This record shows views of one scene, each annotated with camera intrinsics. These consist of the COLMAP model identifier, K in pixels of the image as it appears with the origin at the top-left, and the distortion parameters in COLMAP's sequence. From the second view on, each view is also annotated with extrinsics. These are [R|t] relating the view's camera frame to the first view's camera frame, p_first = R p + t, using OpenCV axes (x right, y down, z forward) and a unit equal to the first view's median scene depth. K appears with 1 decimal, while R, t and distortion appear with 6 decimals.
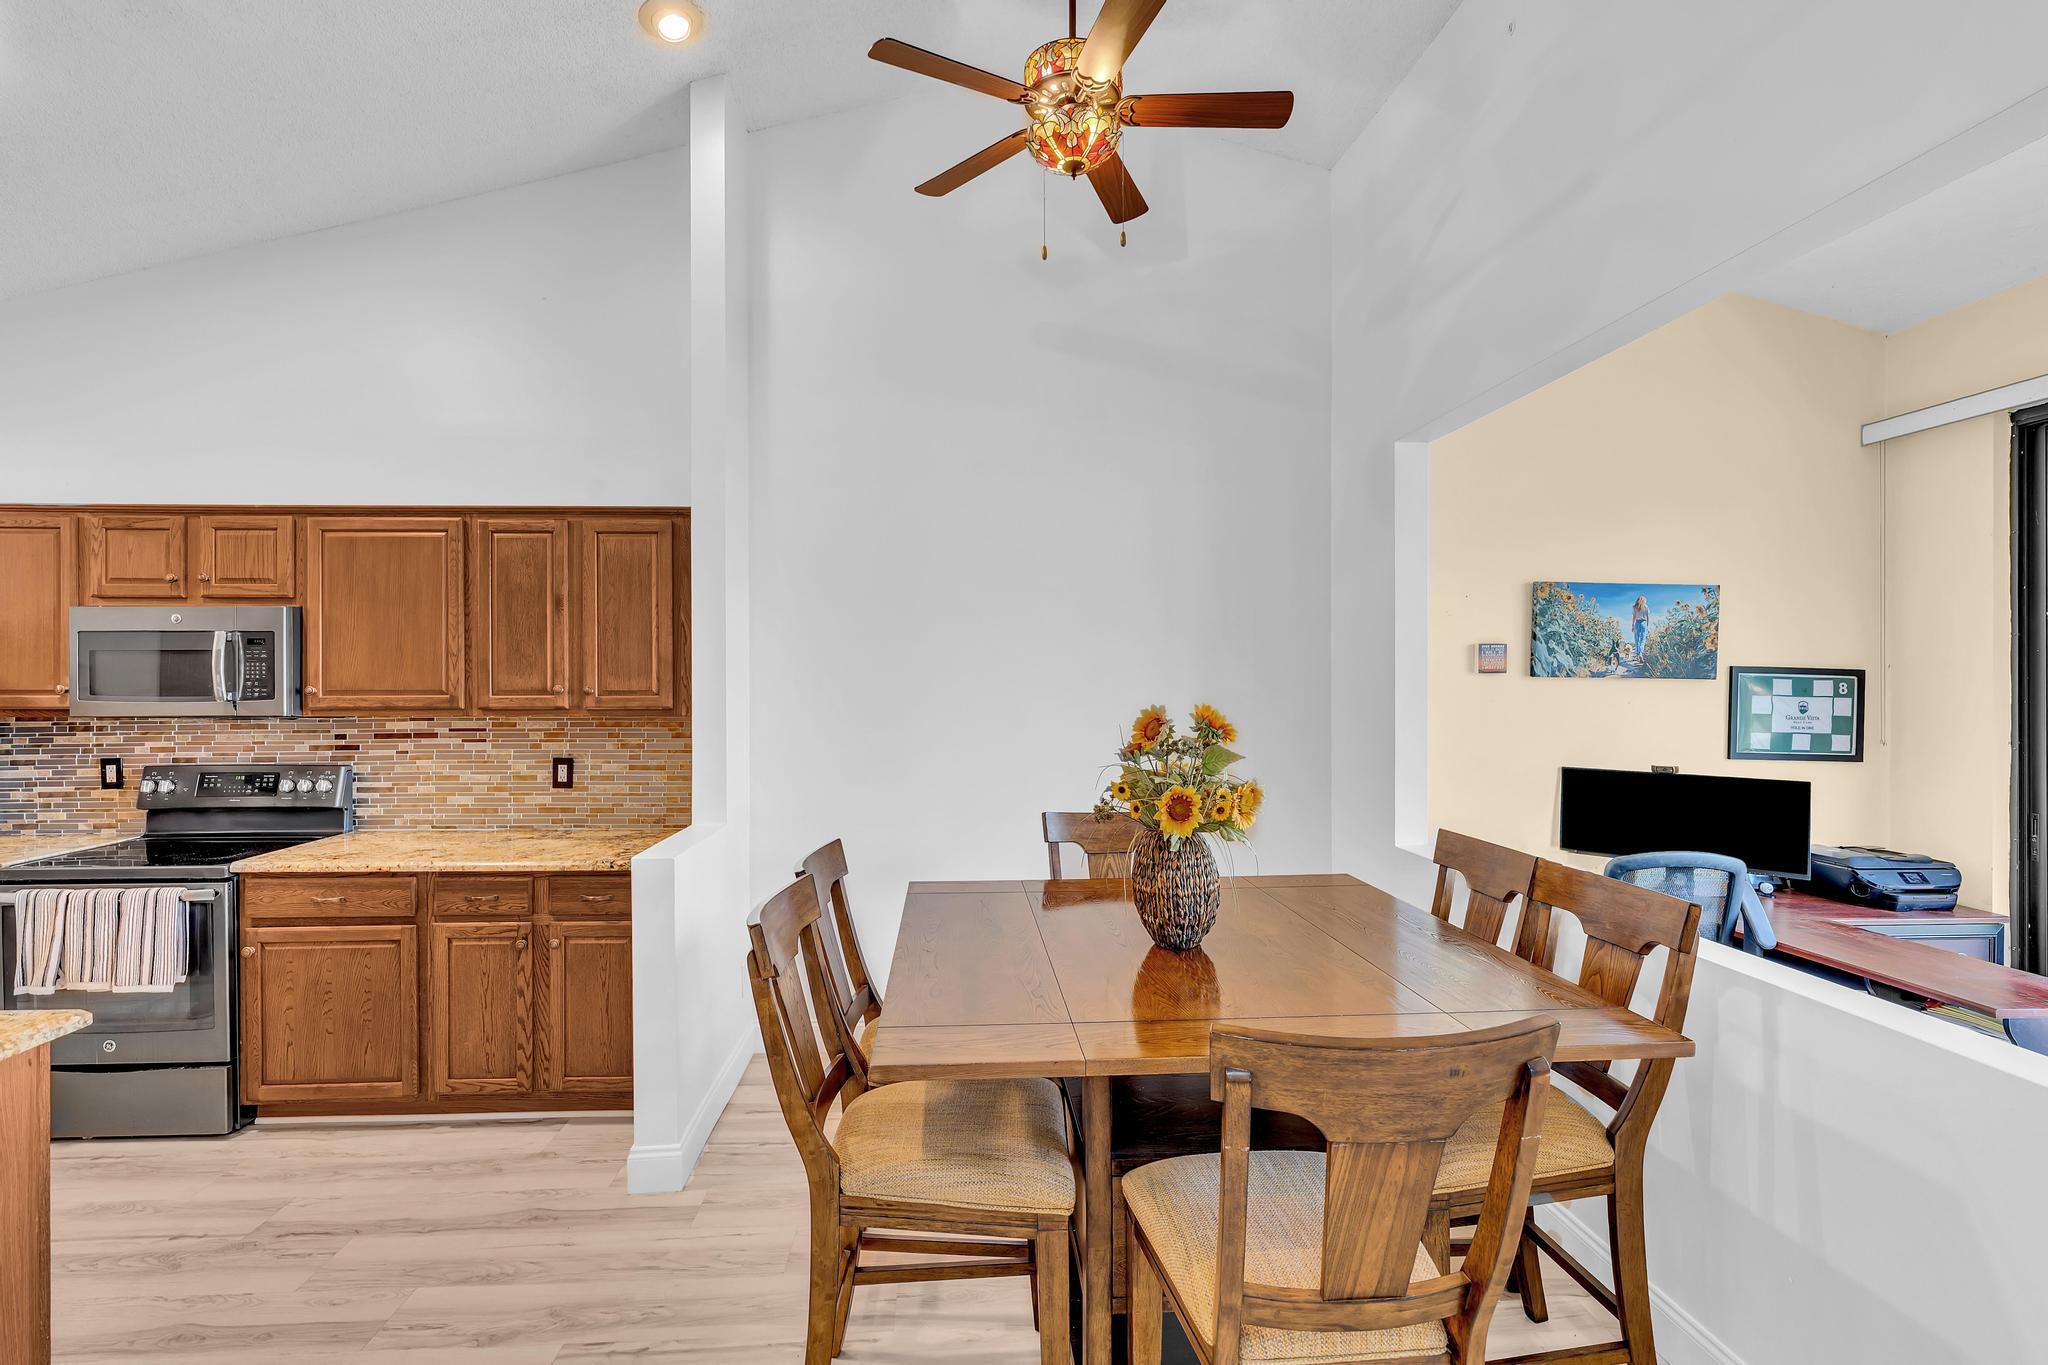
lens RADIAL K [[920.9, 0, 1006.5], [0, 920.9, 676.5], [0, 0, 1]] dist [-0.003870, 0.000000]
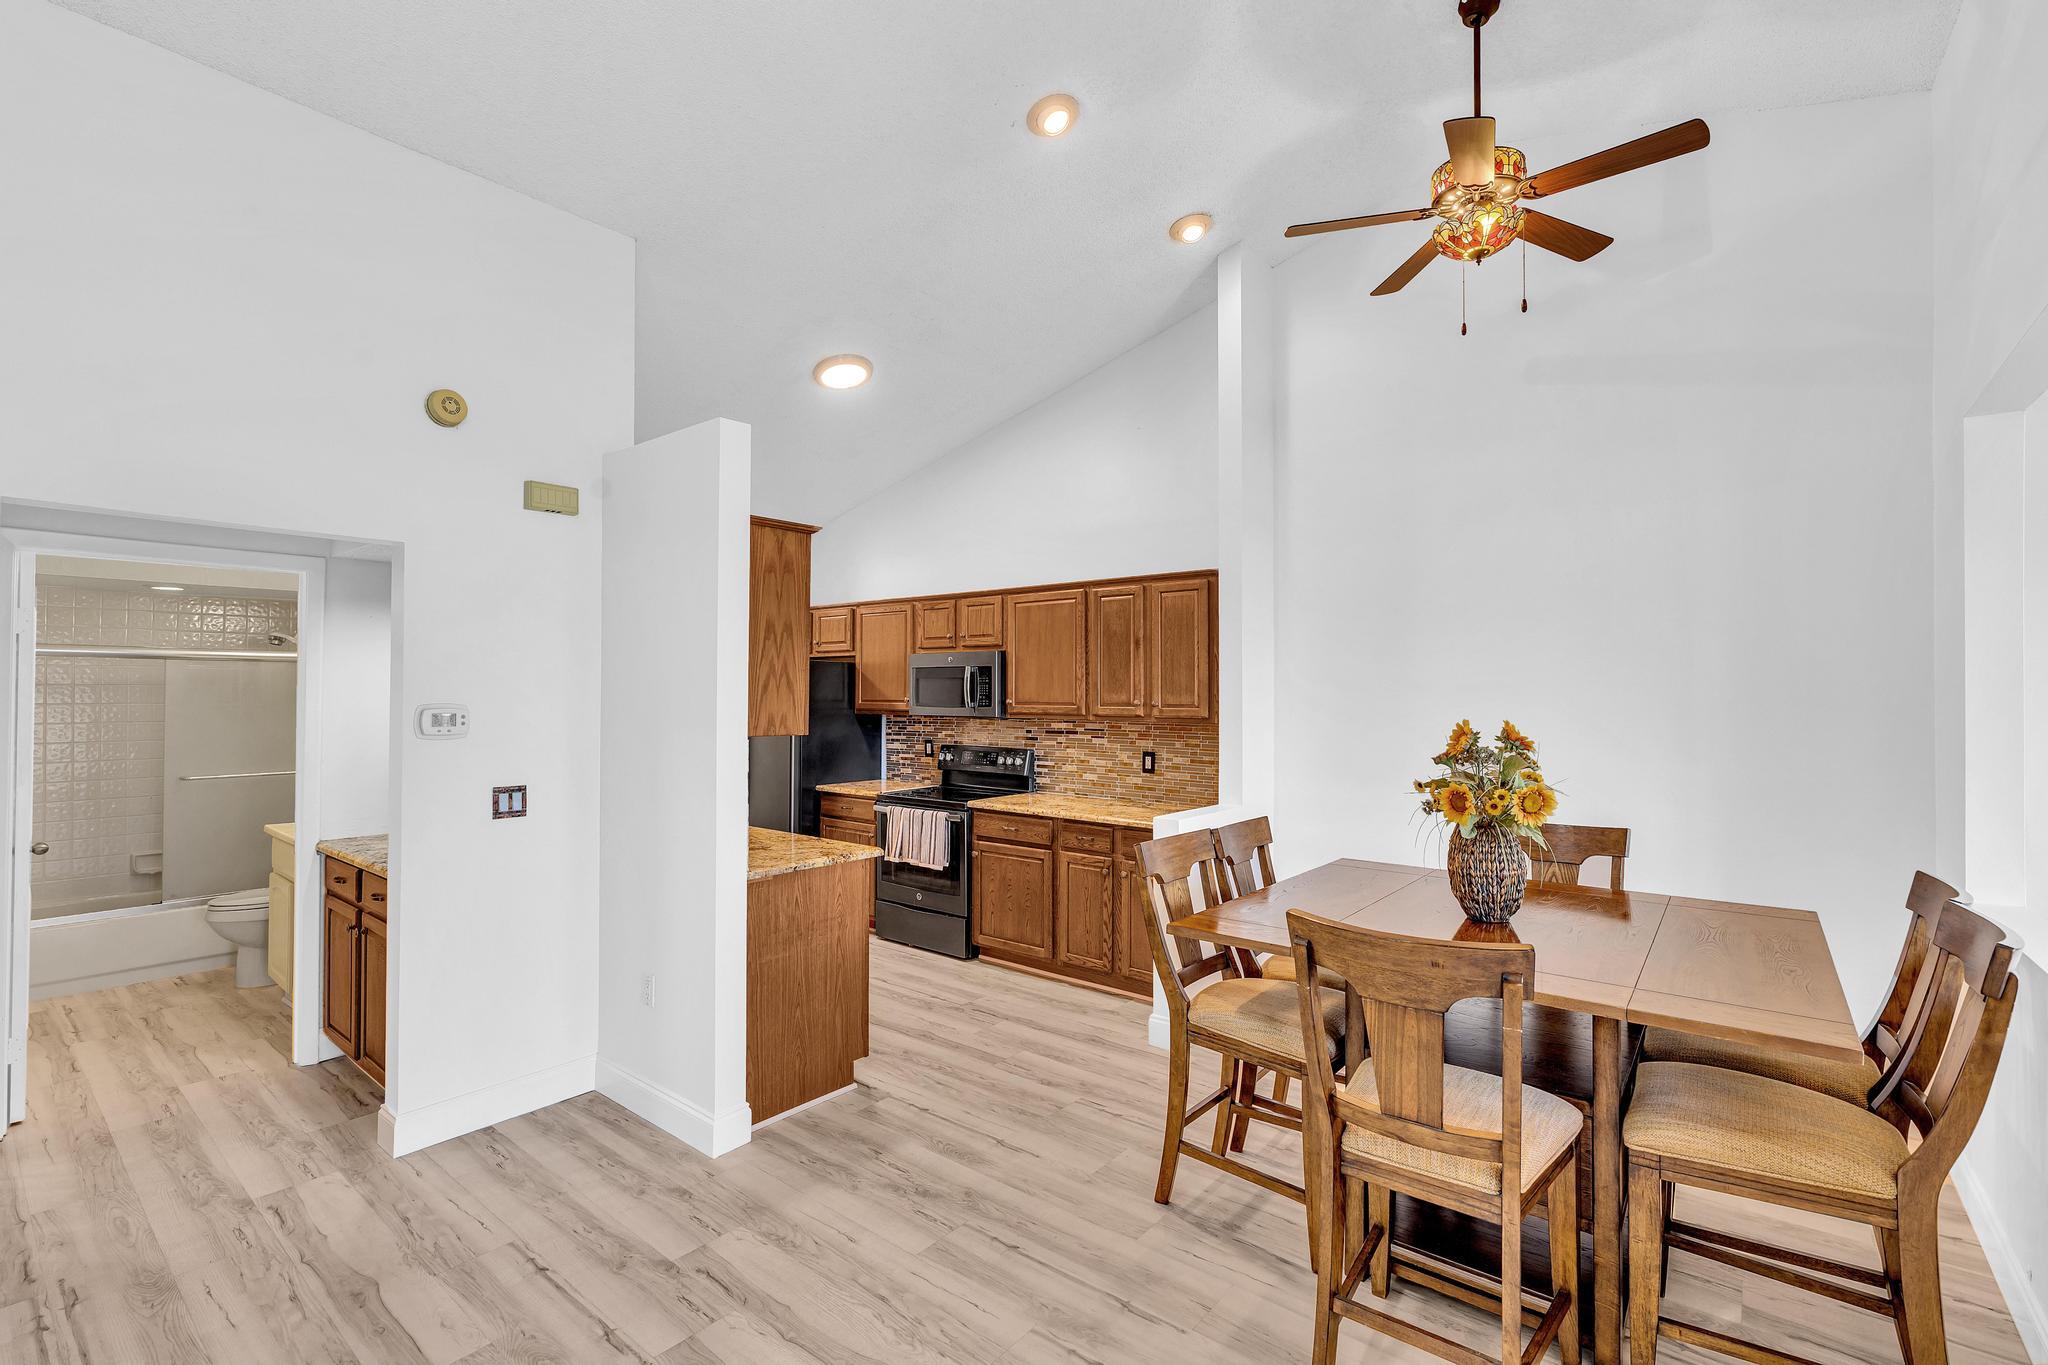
lens RADIAL K [[913.8, 0, 1008.3], [0, 913.8, 682.2], [0, 0, 1]] dist [-0.004369, 0.001201]
pose [[0.736259, -0.004258, -0.676686, 0.334640], [-0.003736, 0.999939, -0.010357, -0.002834], [0.676690, 0.010154, 0.736198, -0.191550]]
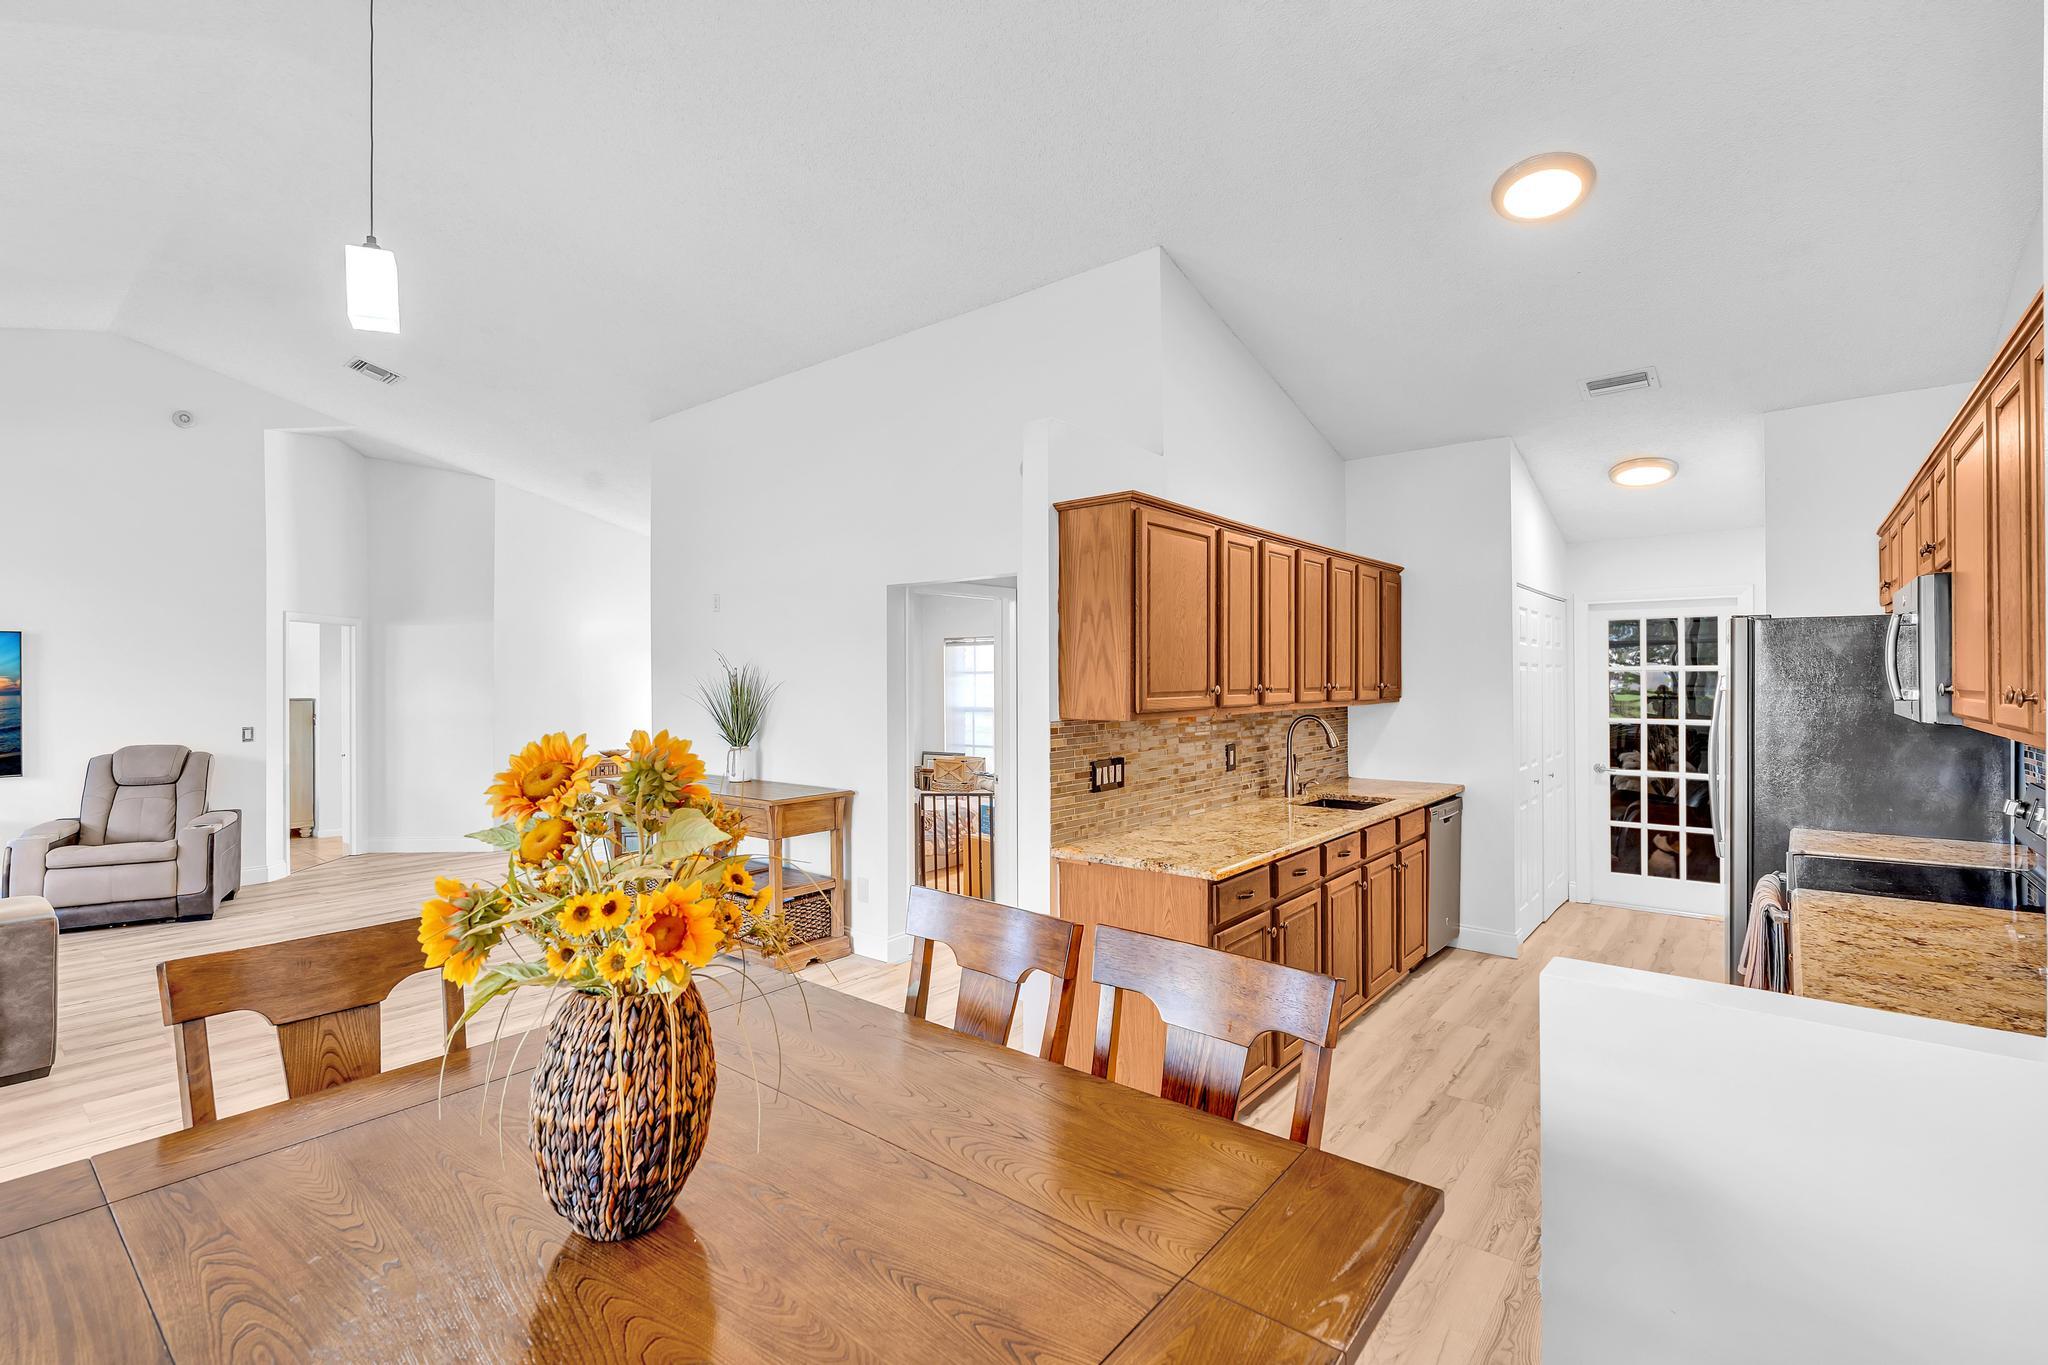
lens RADIAL K [[920.9, 0, 1006.5], [0, 920.9, 676.5], [0, 0, 1]] dist [-0.003870, 0.000000]
pose [[-0.679926, 0.003442, -0.733273, 0.255234], [0.007526, 0.999969, -0.002284, 0.001543], [0.733242, -0.007072, -0.679931, 0.937973]]
